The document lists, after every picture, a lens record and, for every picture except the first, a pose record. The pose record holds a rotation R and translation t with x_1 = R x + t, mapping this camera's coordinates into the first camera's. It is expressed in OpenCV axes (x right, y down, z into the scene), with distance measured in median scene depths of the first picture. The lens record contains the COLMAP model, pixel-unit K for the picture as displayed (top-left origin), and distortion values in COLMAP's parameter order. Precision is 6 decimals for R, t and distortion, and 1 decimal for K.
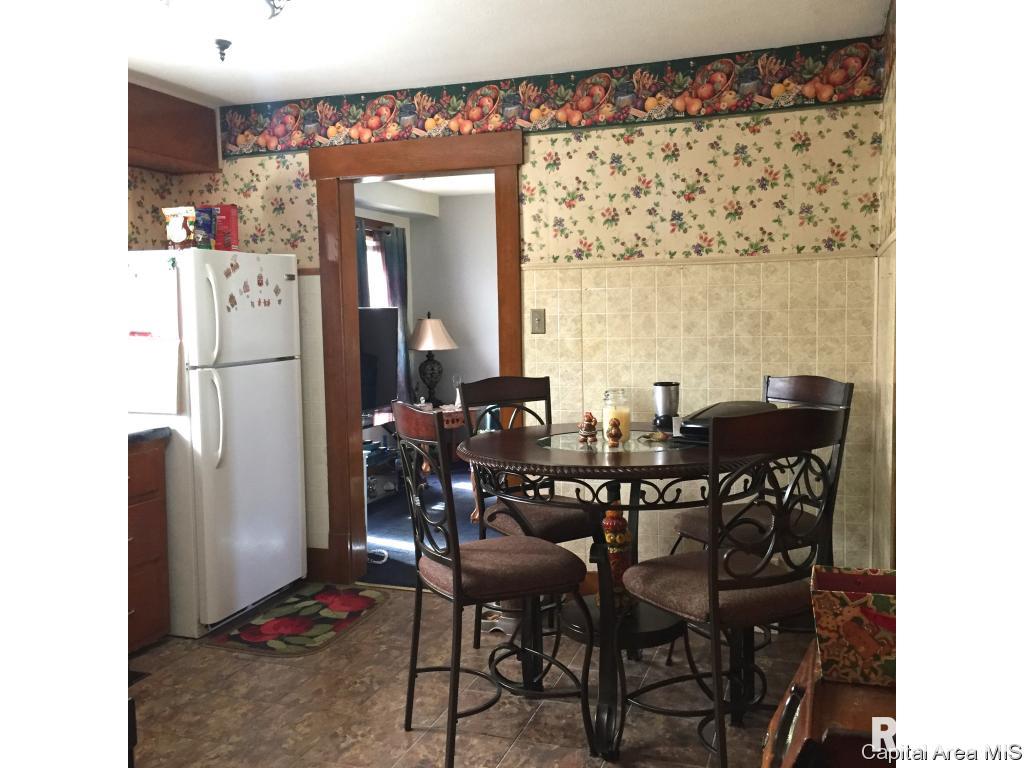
lens RADIAL K [[872.4, 0, 514.7], [0, 872.4, 379.5], [0, 0, 1]] dist [0.061763, -0.063062]
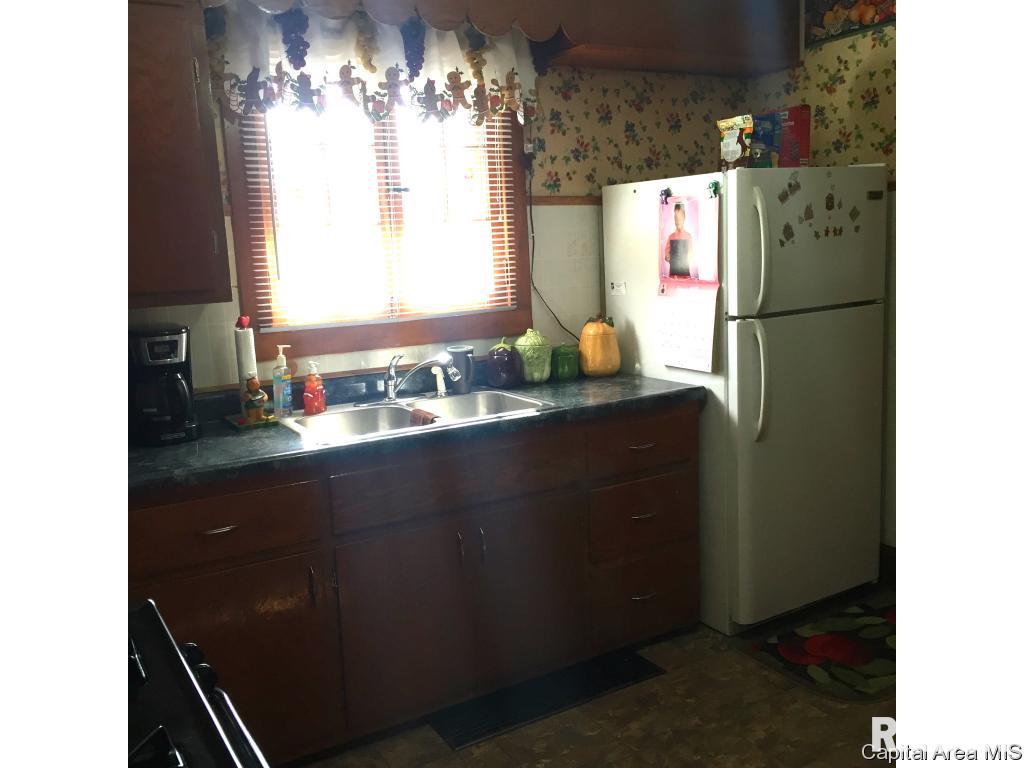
lens RADIAL K [[872.4, 0, 514.7], [0, 872.4, 379.5], [0, 0, 1]] dist [0.061763, -0.063062]
pose [[0.766095, 0.080392, -0.637680, 0.002048], [-0.016025, 0.994228, 0.106089, -0.036671], [0.642527, -0.071055, 0.762961, 0.227046]]
